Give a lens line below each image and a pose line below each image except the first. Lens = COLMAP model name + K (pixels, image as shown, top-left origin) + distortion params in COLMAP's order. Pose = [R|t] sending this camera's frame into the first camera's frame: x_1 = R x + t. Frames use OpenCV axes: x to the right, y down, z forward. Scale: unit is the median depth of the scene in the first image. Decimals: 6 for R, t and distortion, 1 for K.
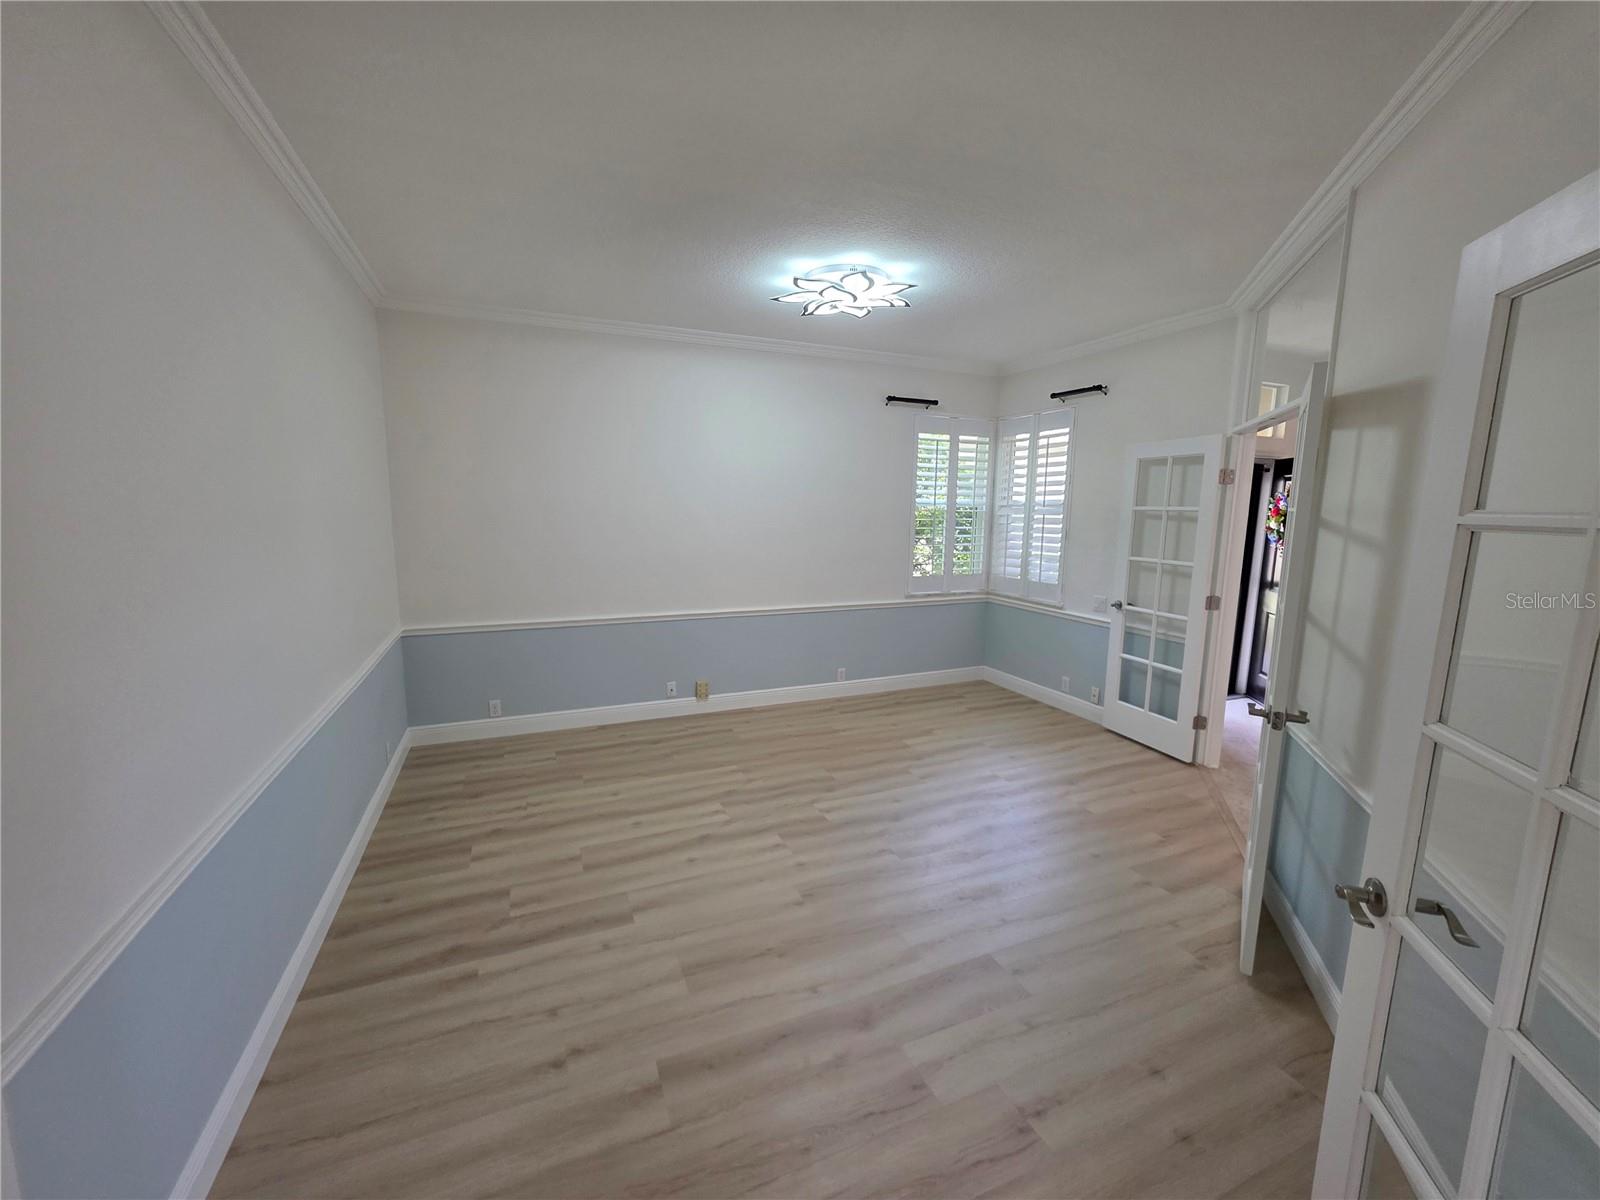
lens RADIAL K [[639.5, 0, 794.6], [0, 639.5, 603.3], [0, 0, 1]] dist [0.000947, 0.000498]
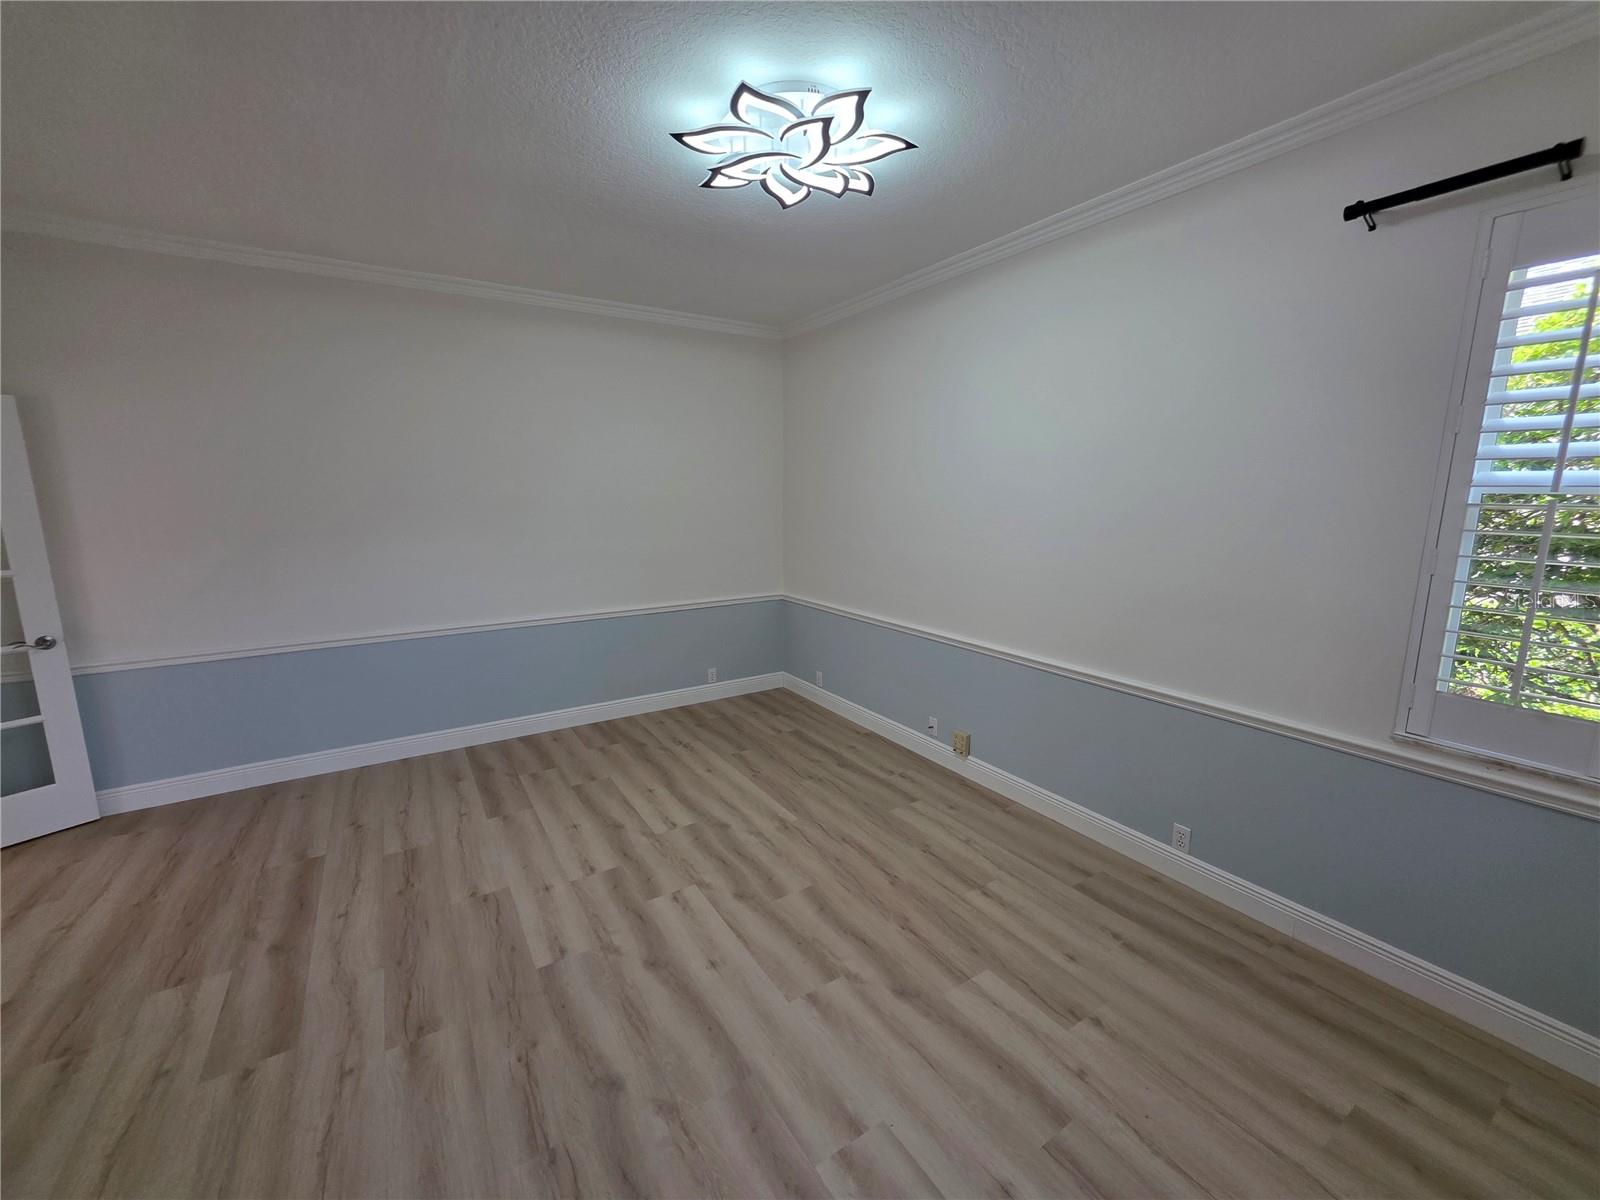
lens RADIAL K [[639.5, 0, 797.7], [0, 639.5, 603.7], [0, 0, 1]] dist [0.000947, 0.000498]
pose [[0.169041, 0.160953, -0.972378, 0.709143], [-0.146346, 0.979739, 0.136730, -0.133130], [0.974684, 0.119190, 0.189170, 0.894051]]
